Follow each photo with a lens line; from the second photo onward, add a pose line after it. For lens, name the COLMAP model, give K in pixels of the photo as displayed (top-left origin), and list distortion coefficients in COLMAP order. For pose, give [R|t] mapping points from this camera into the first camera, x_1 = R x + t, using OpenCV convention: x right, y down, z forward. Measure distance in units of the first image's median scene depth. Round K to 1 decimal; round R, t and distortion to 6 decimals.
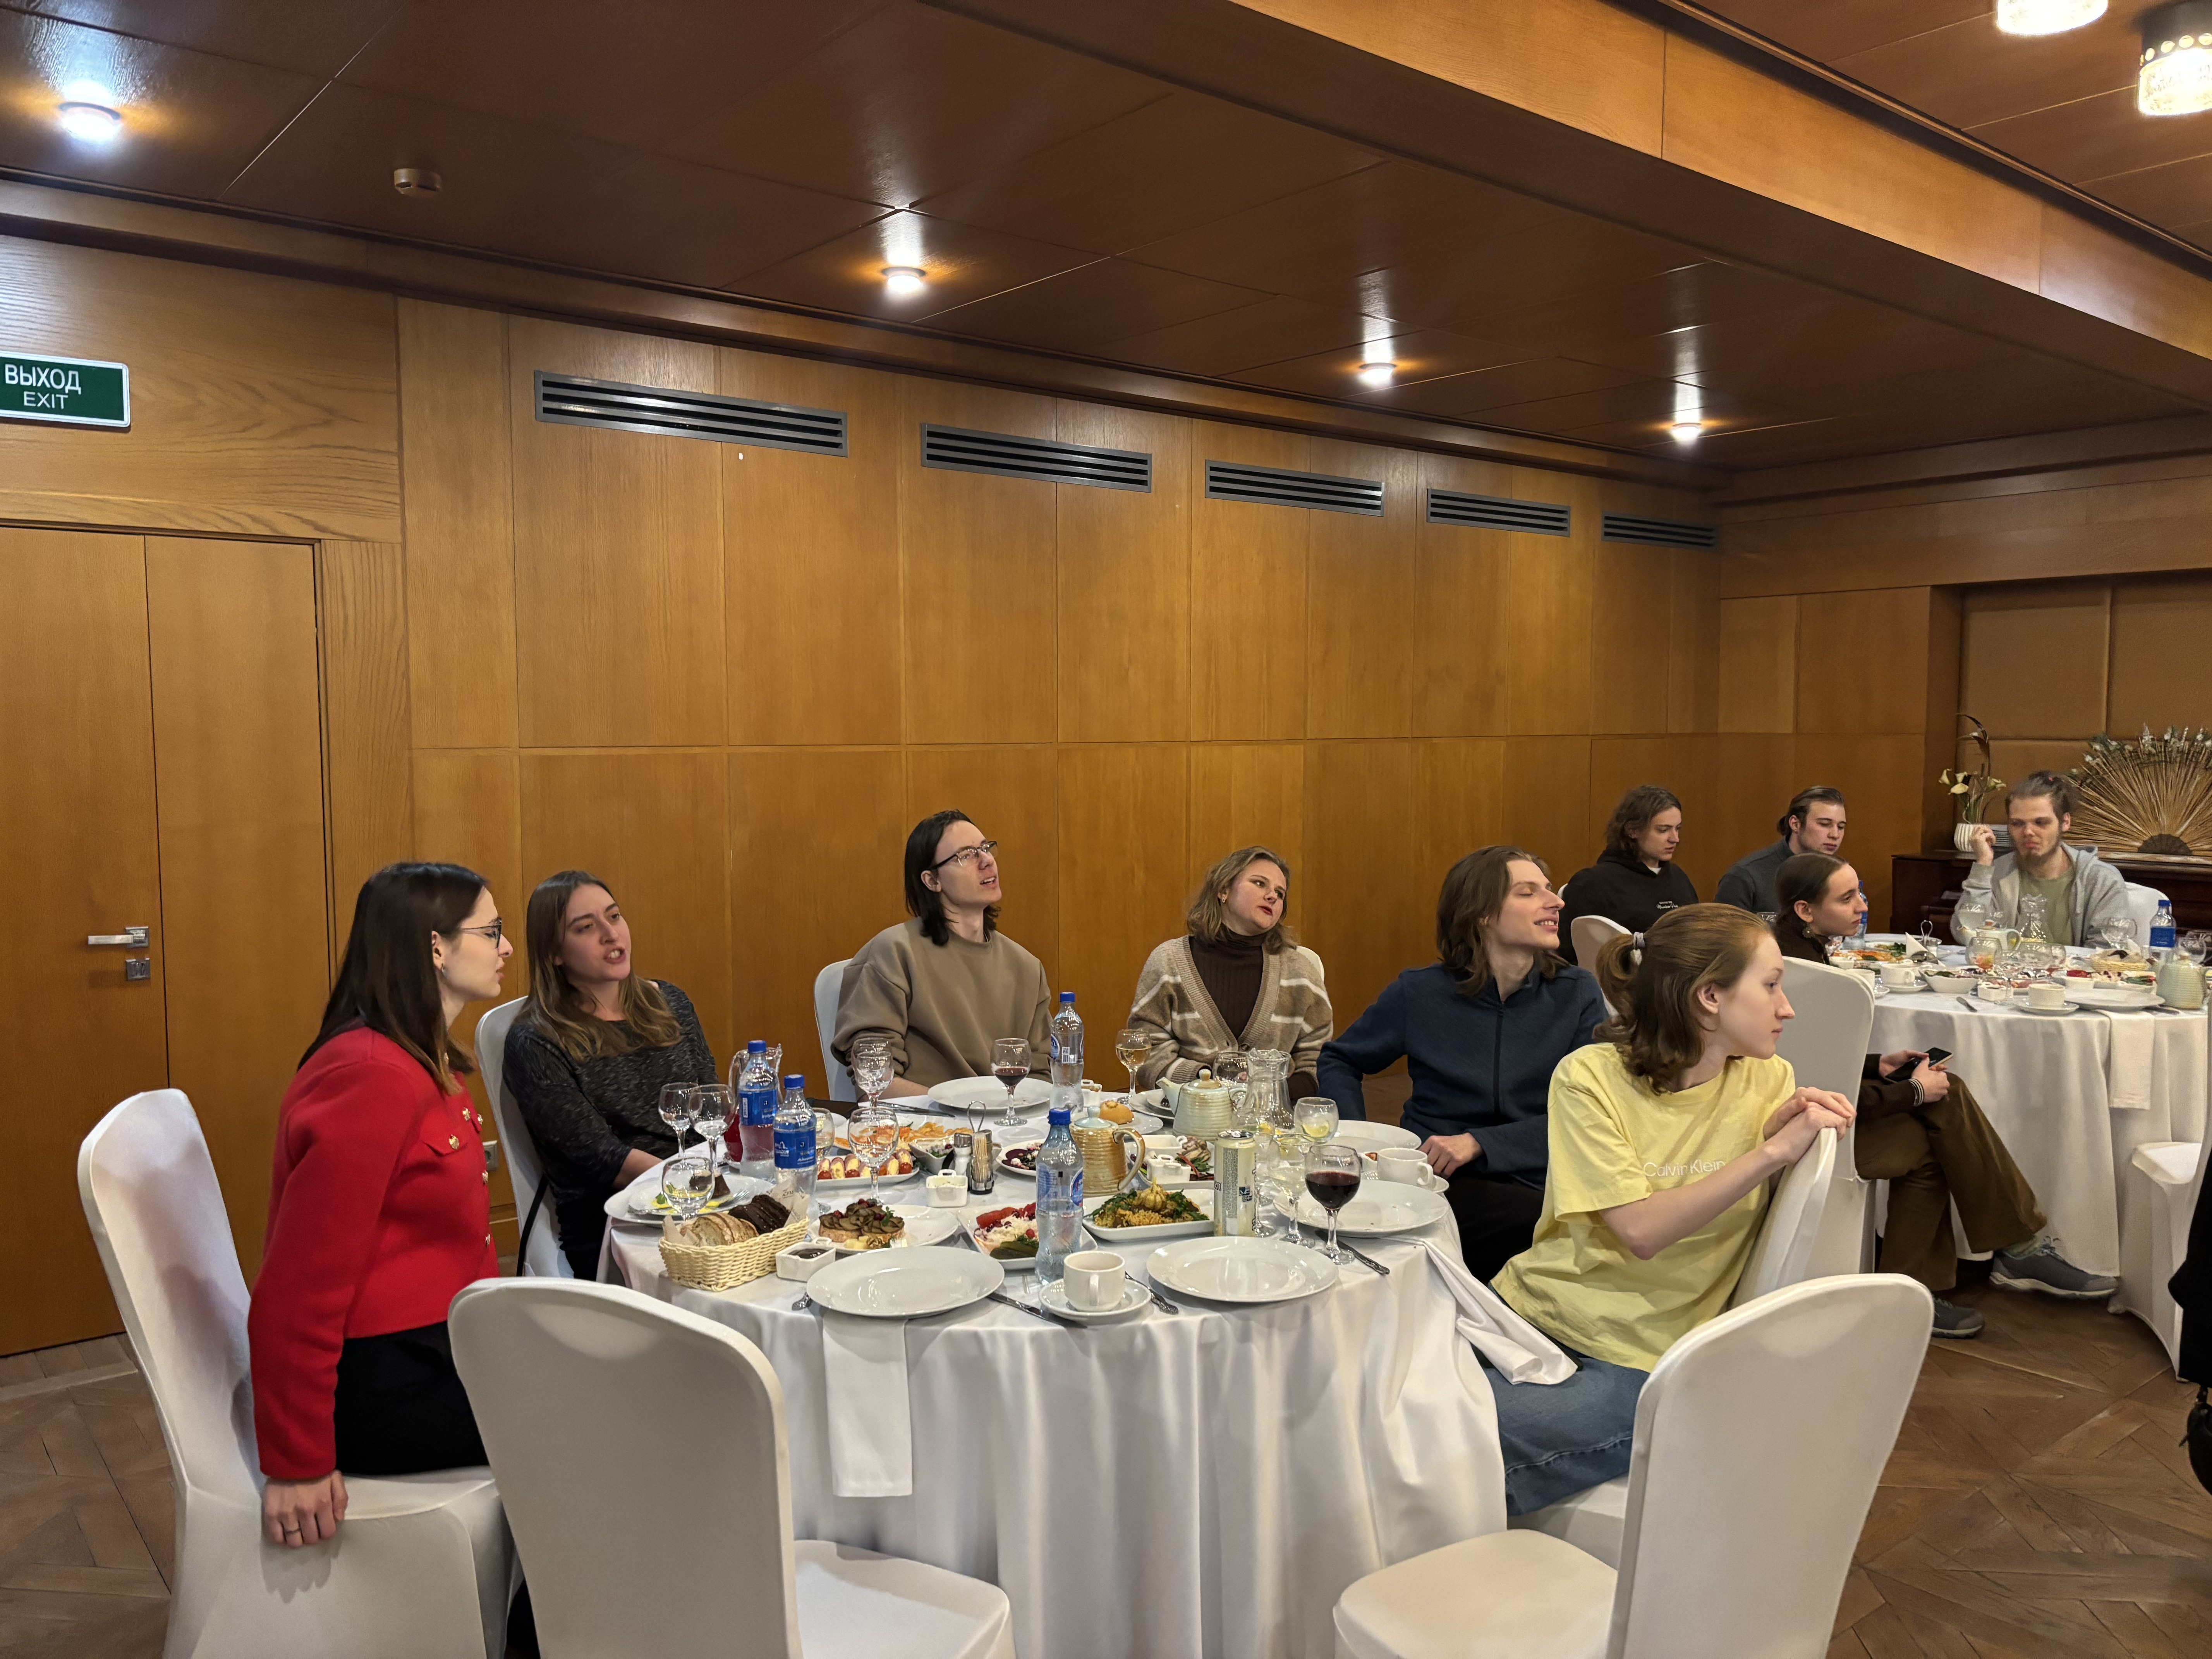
lens RADIAL K [[1691.8, 0, 1101.8], [0, 1691.8, 828.0], [0, 0, 1]] dist [-0.013430, -0.005602]
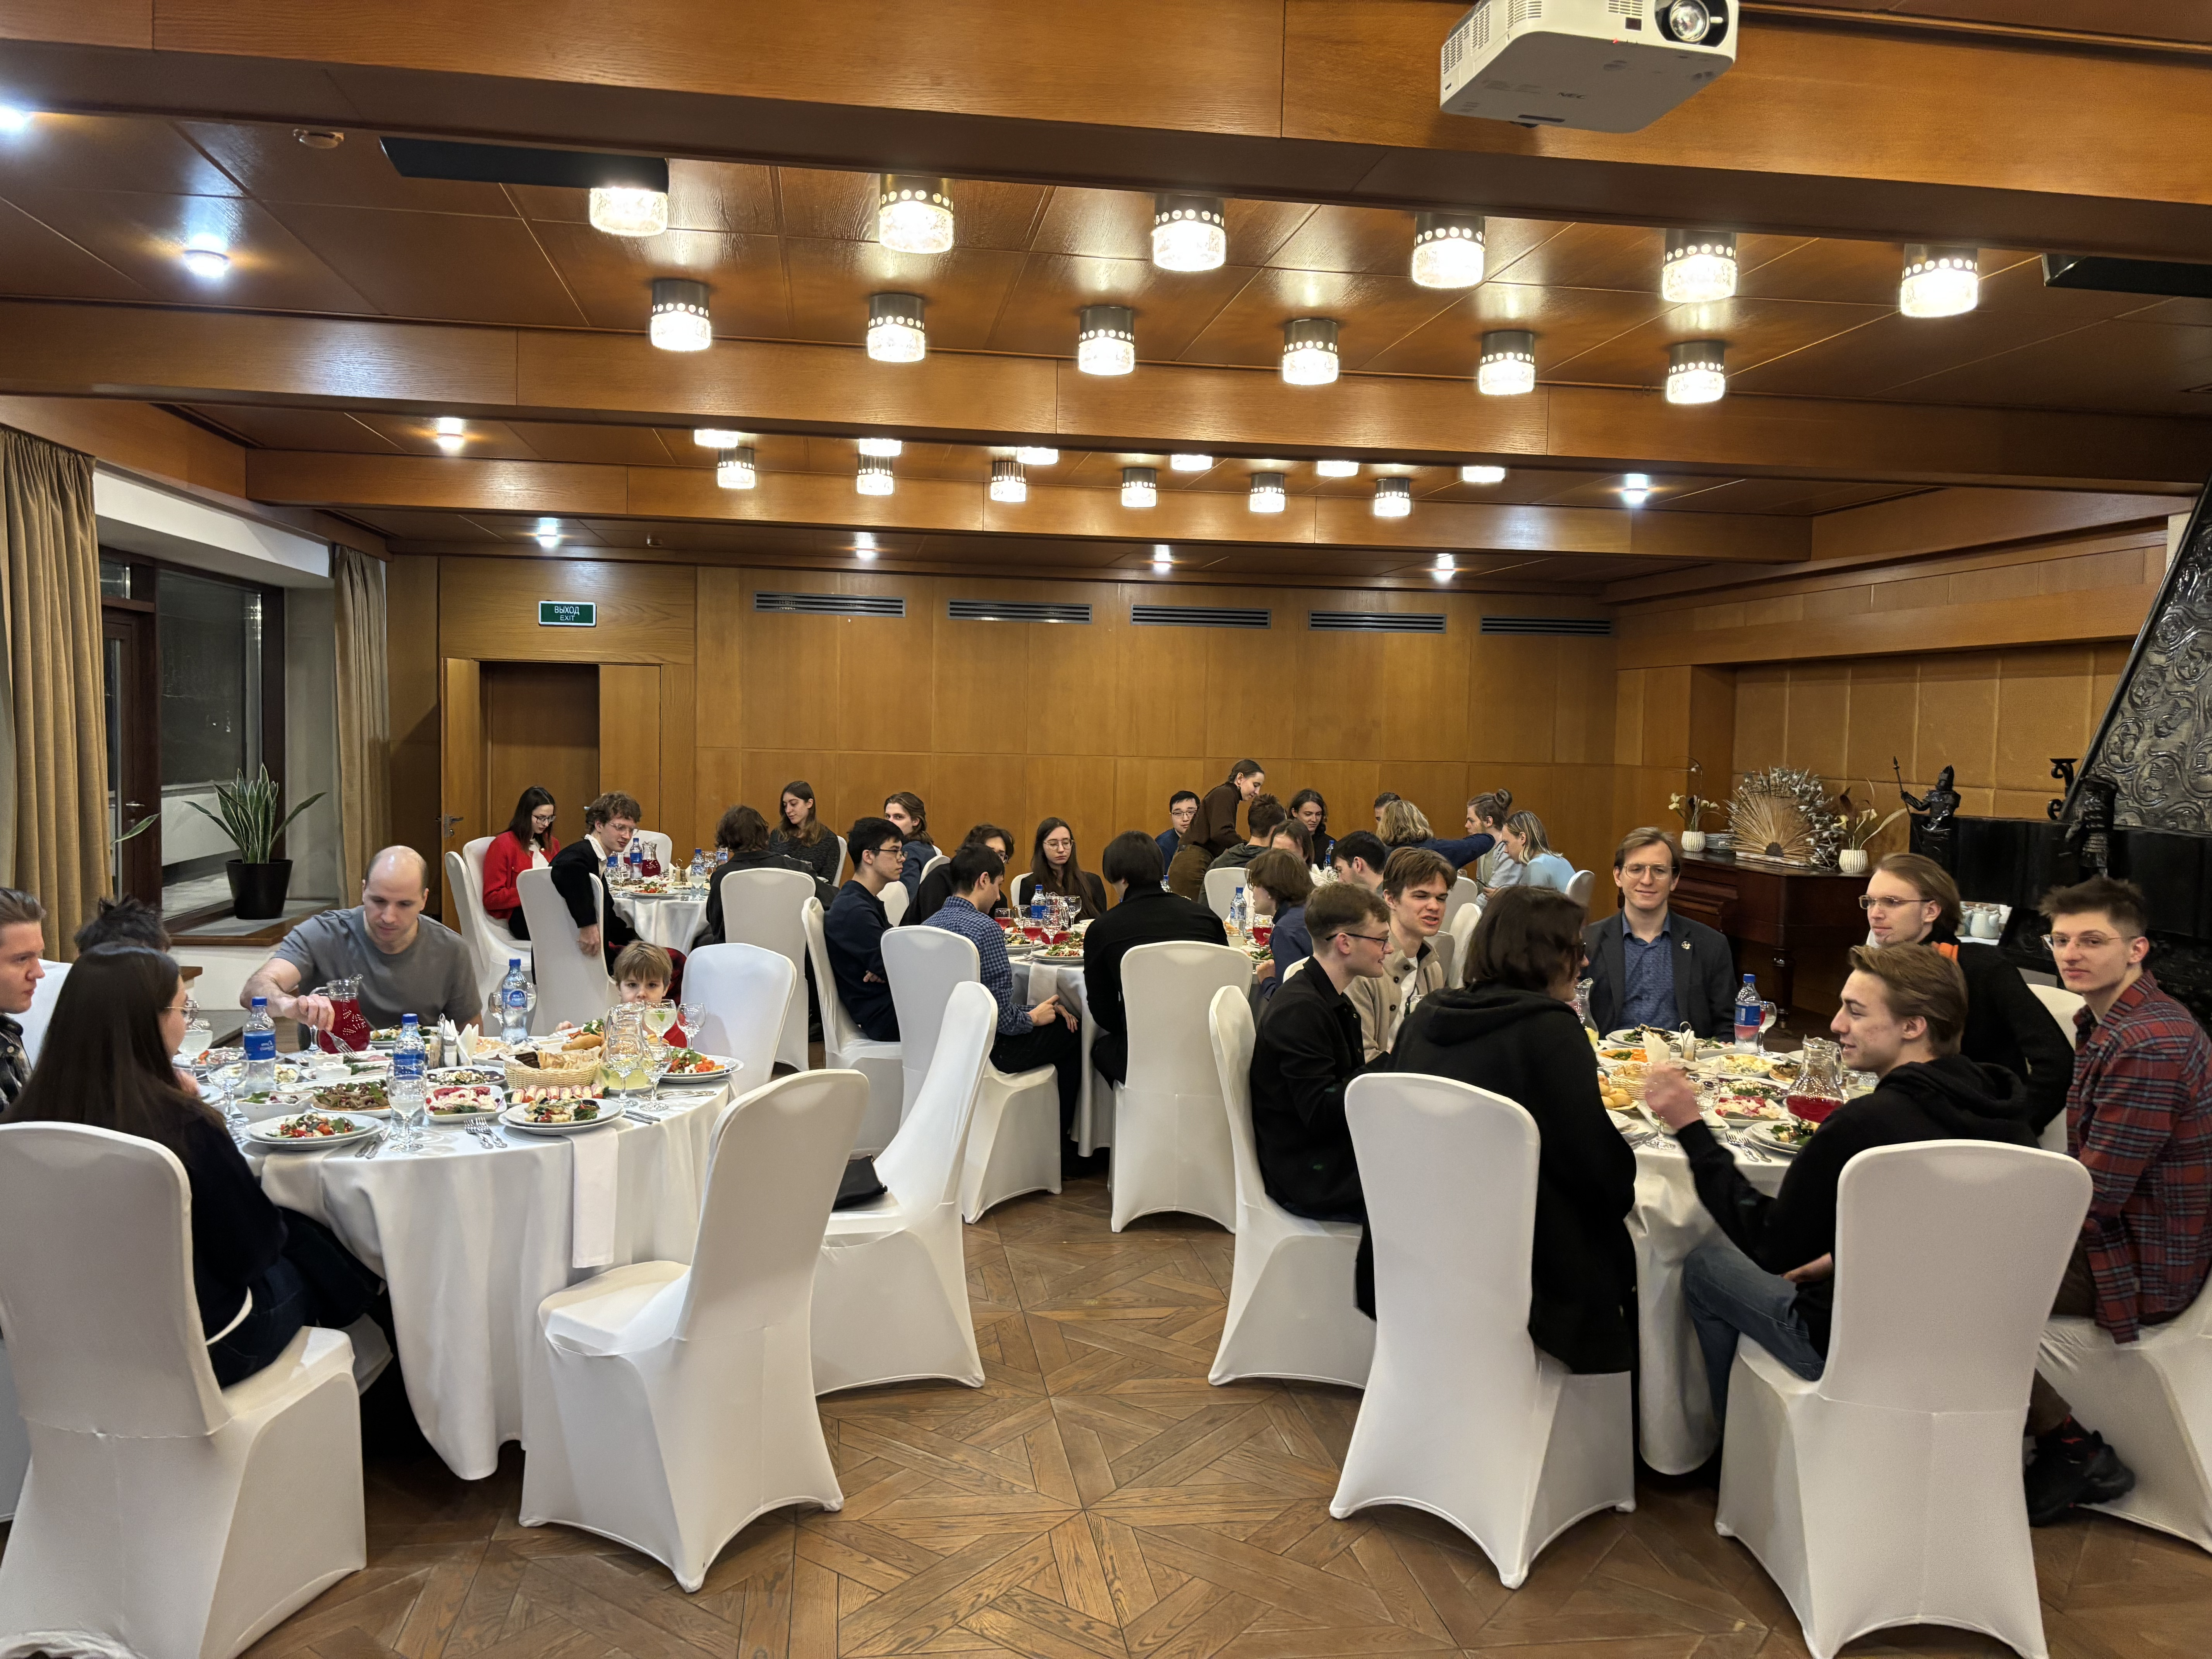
lens RADIAL K [[1691.8, 0, 1111.6], [0, 1691.8, 837.3], [0, 0, 1]] dist [-0.013430, -0.005602]
pose [[0.865561, 0.054935, -0.497782, 0.912119], [-0.055406, 0.998368, 0.013836, 0.011659], [0.497730, 0.015604, 0.867192, -0.567609]]
